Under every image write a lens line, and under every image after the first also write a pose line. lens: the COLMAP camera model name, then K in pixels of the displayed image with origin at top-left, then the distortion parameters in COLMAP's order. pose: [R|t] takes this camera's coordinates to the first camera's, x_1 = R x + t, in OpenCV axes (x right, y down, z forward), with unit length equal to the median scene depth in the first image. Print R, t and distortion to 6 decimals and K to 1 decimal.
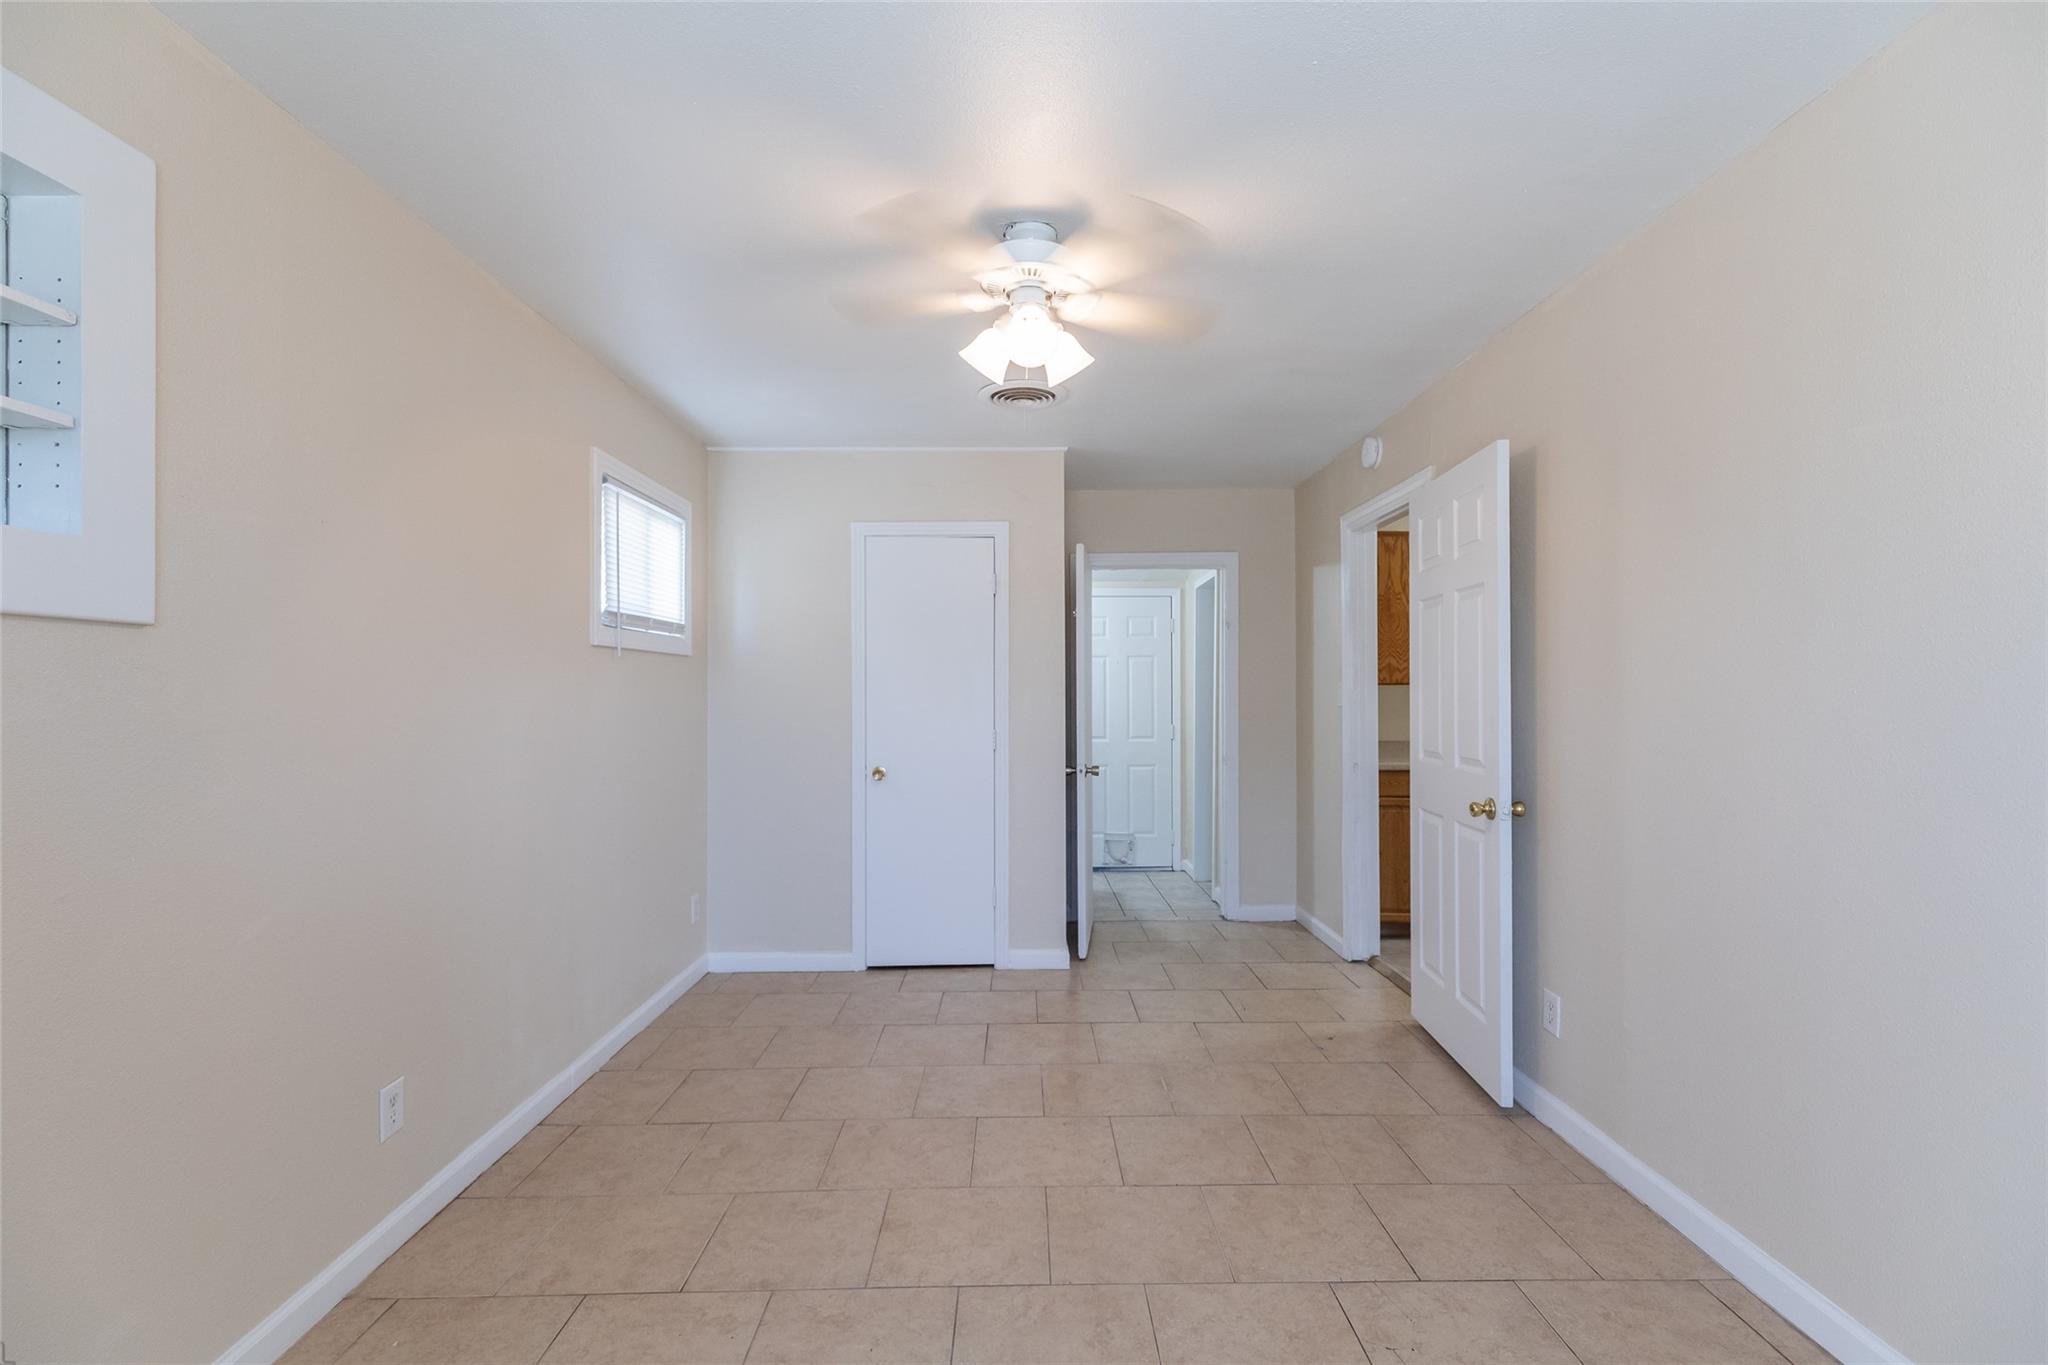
lens RADIAL K [[936.5, 0, 1029.2], [0, 936.5, 689.3], [0, 0, 1]] dist [0.016364, -0.000100]
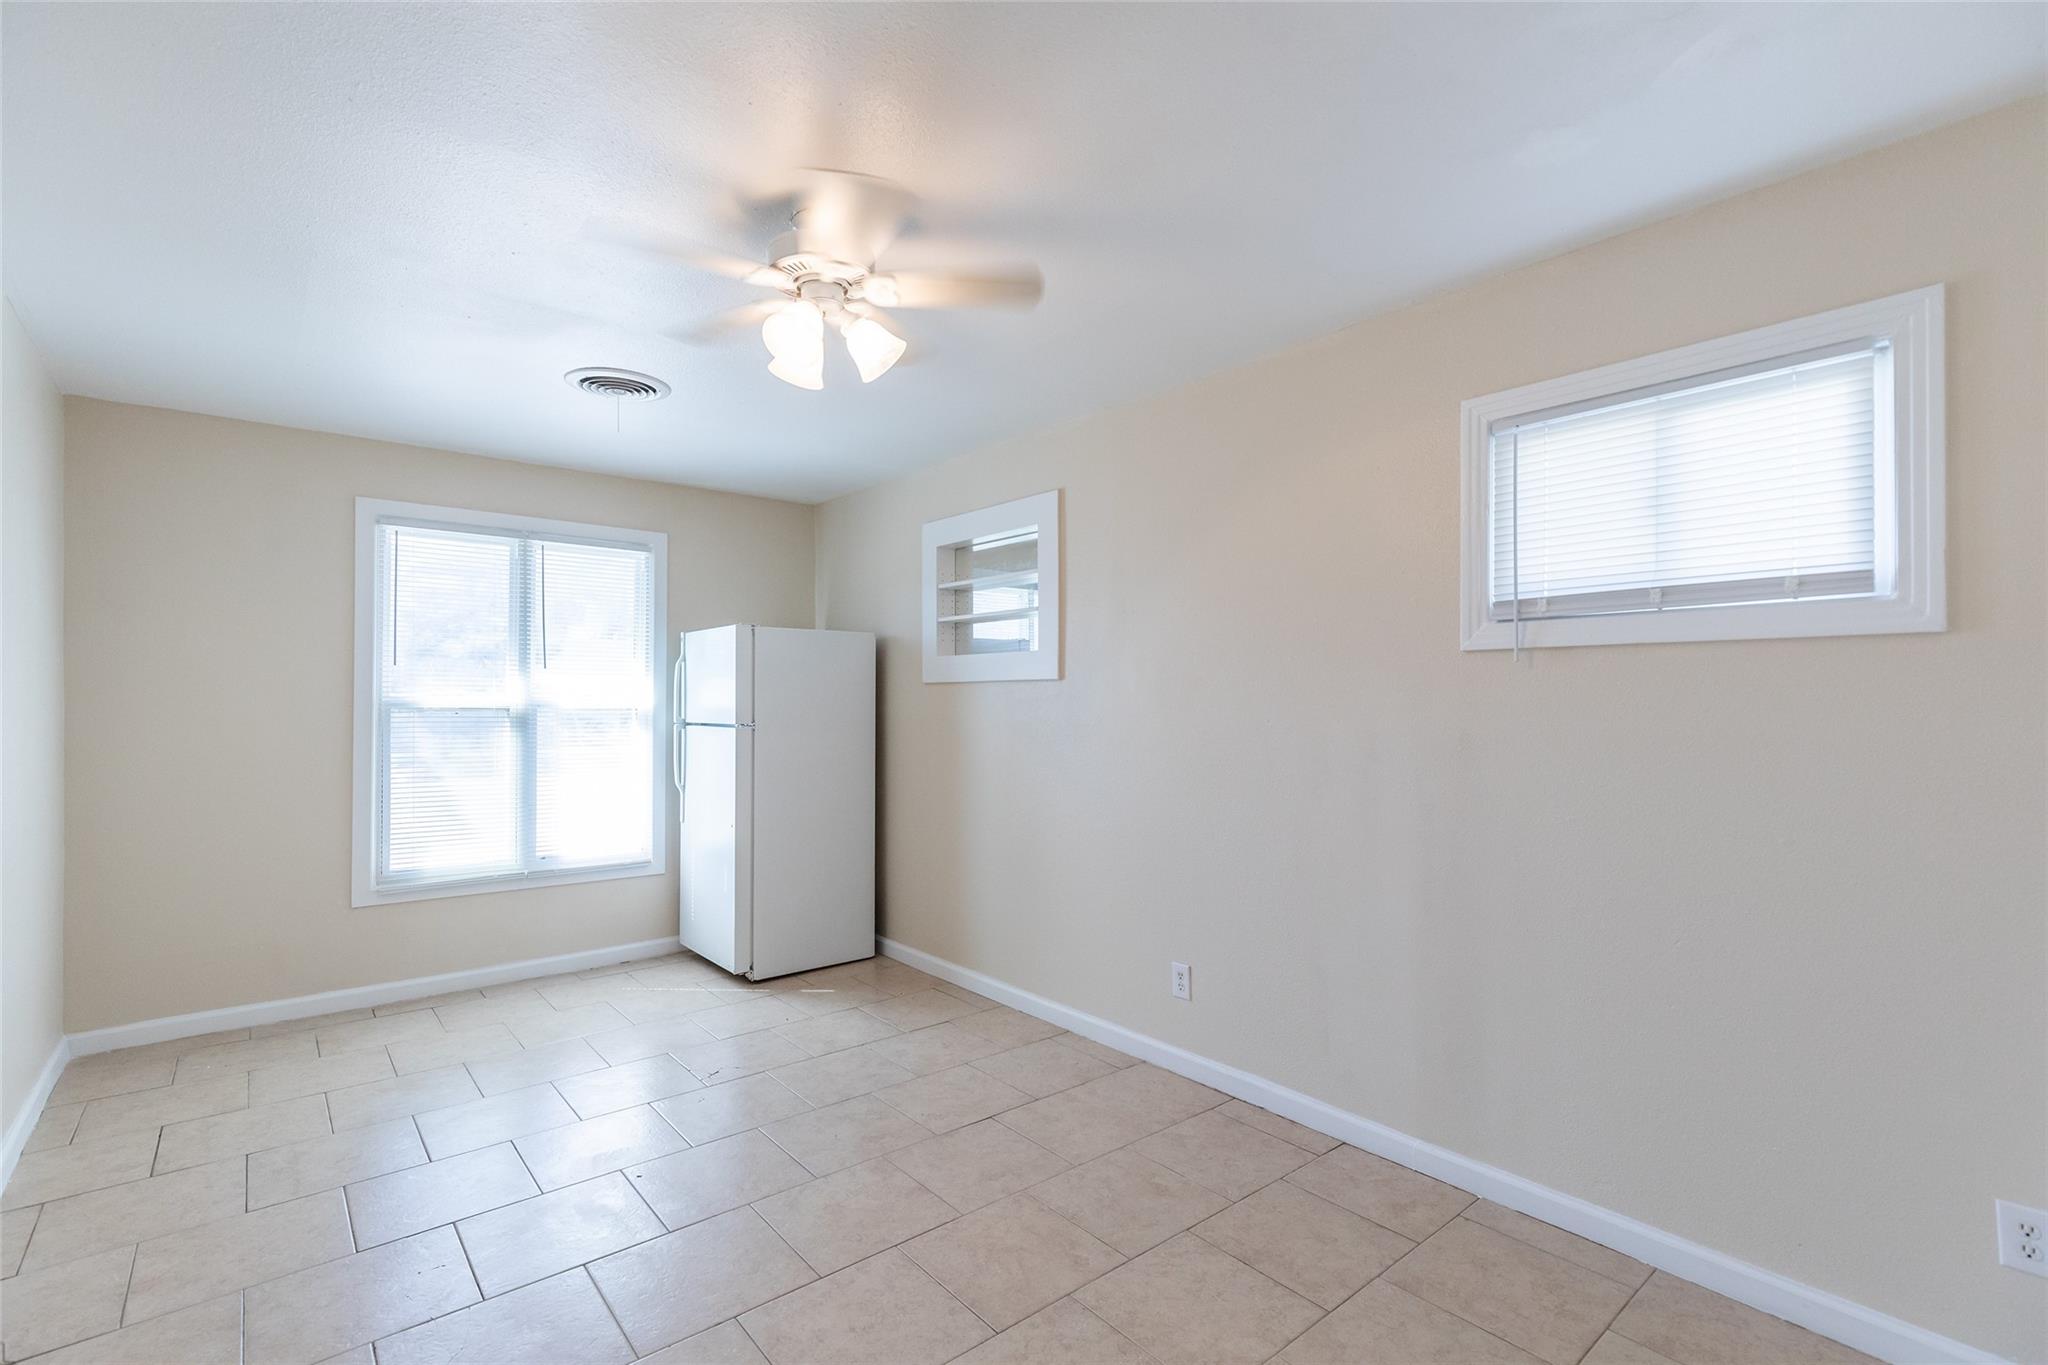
lens RADIAL K [[936.5, 0, 1026.3], [0, 936.5, 687.8], [0, 0, 1]] dist [0.016364, -0.000100]
pose [[-0.775927, -0.002861, -0.630816, 0.410195], [0.006737, 0.999895, -0.012822, -0.008654], [0.630786, -0.014199, -0.775827, 1.746225]]
